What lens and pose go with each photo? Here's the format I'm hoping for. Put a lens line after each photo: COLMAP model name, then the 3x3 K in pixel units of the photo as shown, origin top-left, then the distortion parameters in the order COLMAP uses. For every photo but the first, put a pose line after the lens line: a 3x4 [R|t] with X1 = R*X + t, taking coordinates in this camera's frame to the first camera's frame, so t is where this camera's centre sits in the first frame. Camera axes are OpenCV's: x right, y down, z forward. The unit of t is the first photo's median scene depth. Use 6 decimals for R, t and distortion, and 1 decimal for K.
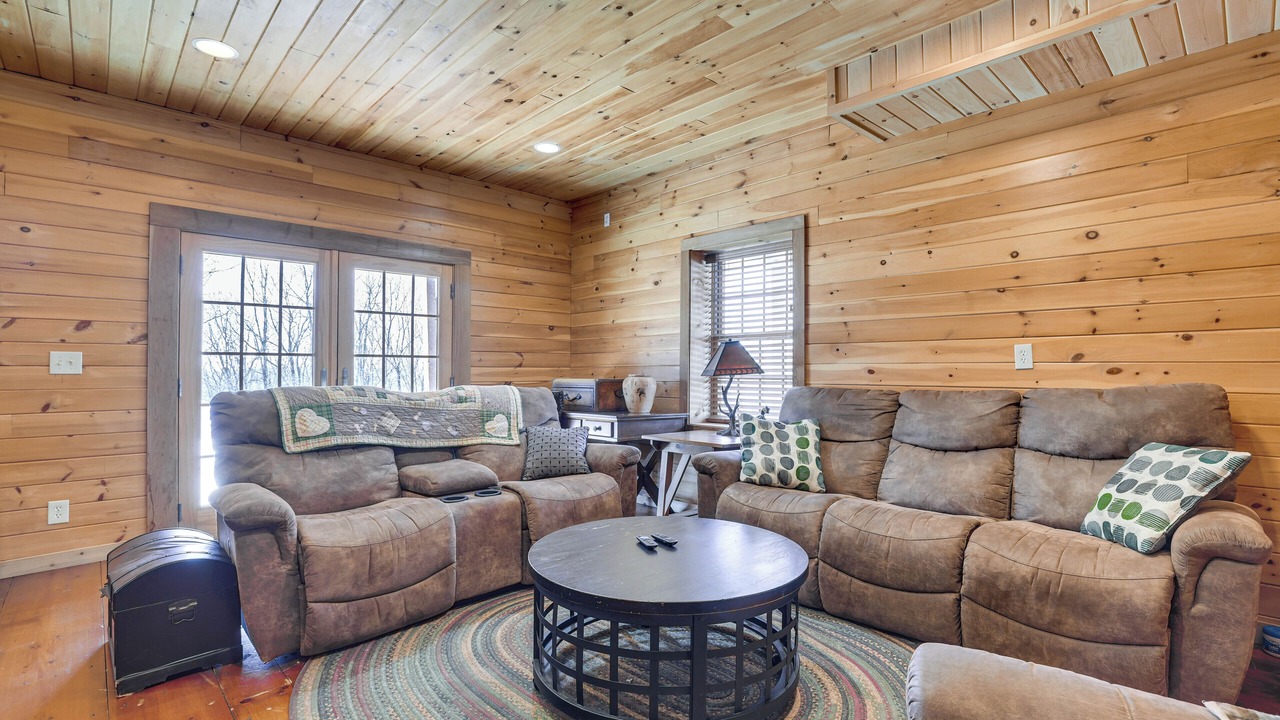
lens RADIAL K [[588.4, 0, 646.0], [0, 588.4, 361.6], [0, 0, 1]] dist [-0.029807, 0.003178]
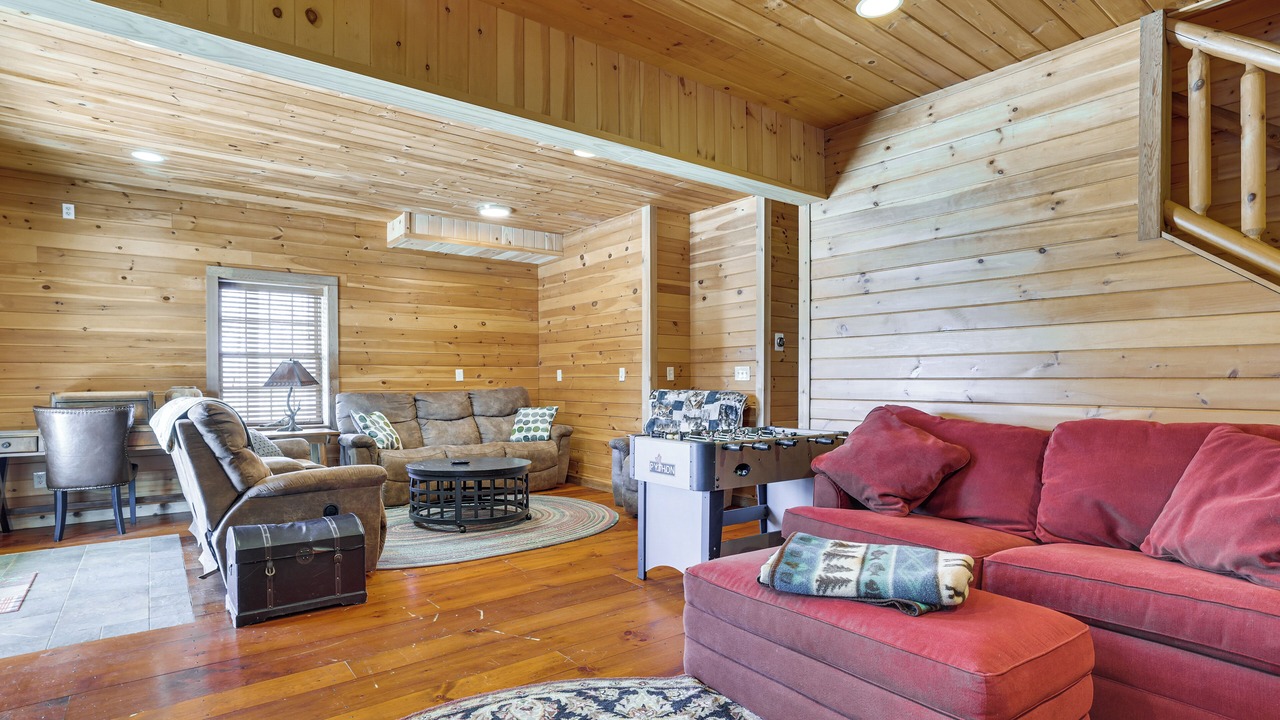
lens RADIAL K [[639.6, 0, 609.0], [0, 639.6, 383.2], [0, 0, 1]] dist [-0.001863, 0.000412]
pose [[0.154247, -0.000271, 0.988032, -1.405537], [-0.009747, 0.999951, 0.001795, 0.009624], [-0.987984, -0.009907, 0.154237, 0.079903]]
